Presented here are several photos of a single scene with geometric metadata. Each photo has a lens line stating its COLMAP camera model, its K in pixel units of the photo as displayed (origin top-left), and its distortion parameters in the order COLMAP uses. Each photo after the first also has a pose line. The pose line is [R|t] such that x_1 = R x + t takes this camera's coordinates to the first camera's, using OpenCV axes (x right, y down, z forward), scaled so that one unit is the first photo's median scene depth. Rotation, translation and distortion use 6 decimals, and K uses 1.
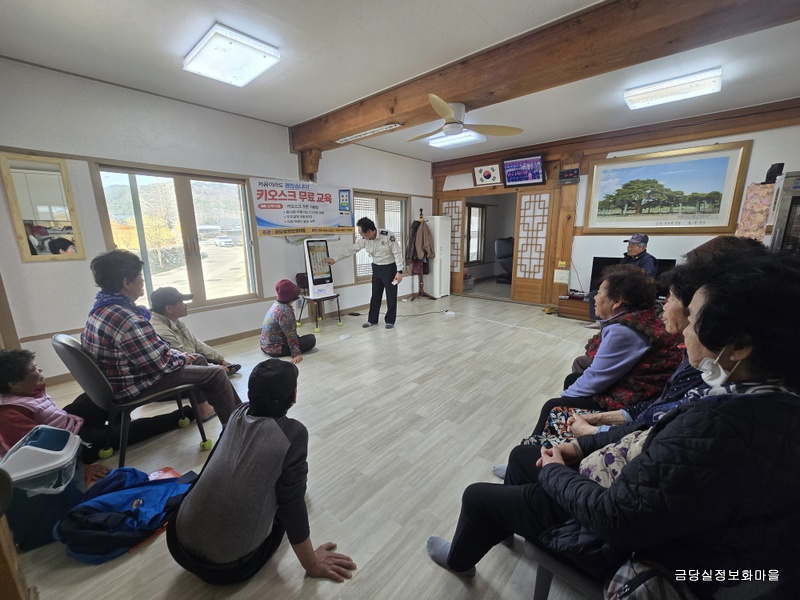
lens RADIAL K [[326.6, 0, 395.7], [0, 326.6, 304.3], [0, 0, 1]] dist [-0.006197, -0.001568]
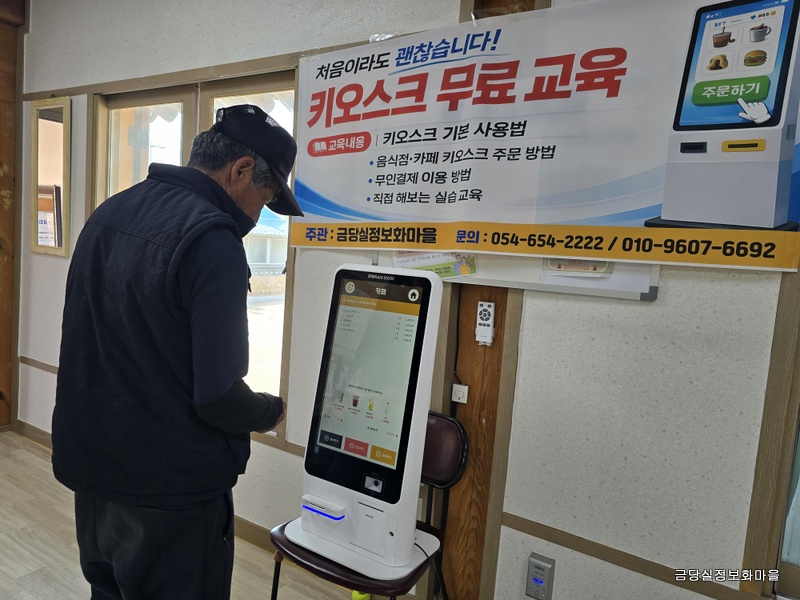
lens RADIAL K [[537.5, 0, 397.0], [0, 537.5, 300.0], [0, 0, 1]] dist [0.060166, -0.057835]
pose [[0.191668, 0.118926, -0.974228, 0.087569], [-0.283531, 0.957018, 0.061044, -0.188722], [0.939613, 0.264524, 0.217149, 0.864042]]
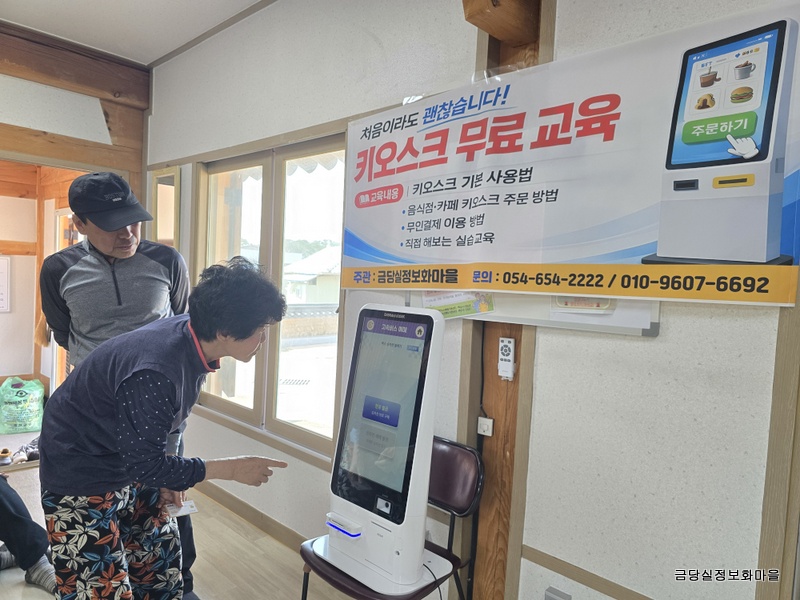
lens RADIAL K [[537.5, 0, 404.1], [0, 537.5, 310.1], [0, 0, 1]] dist [0.060166, -0.057835]
pose [[-0.007464, 0.066461, -0.997761, 0.124228], [-0.264873, 0.962018, 0.066062, -0.207813], [0.964254, 0.264773, 0.010423, 0.922239]]
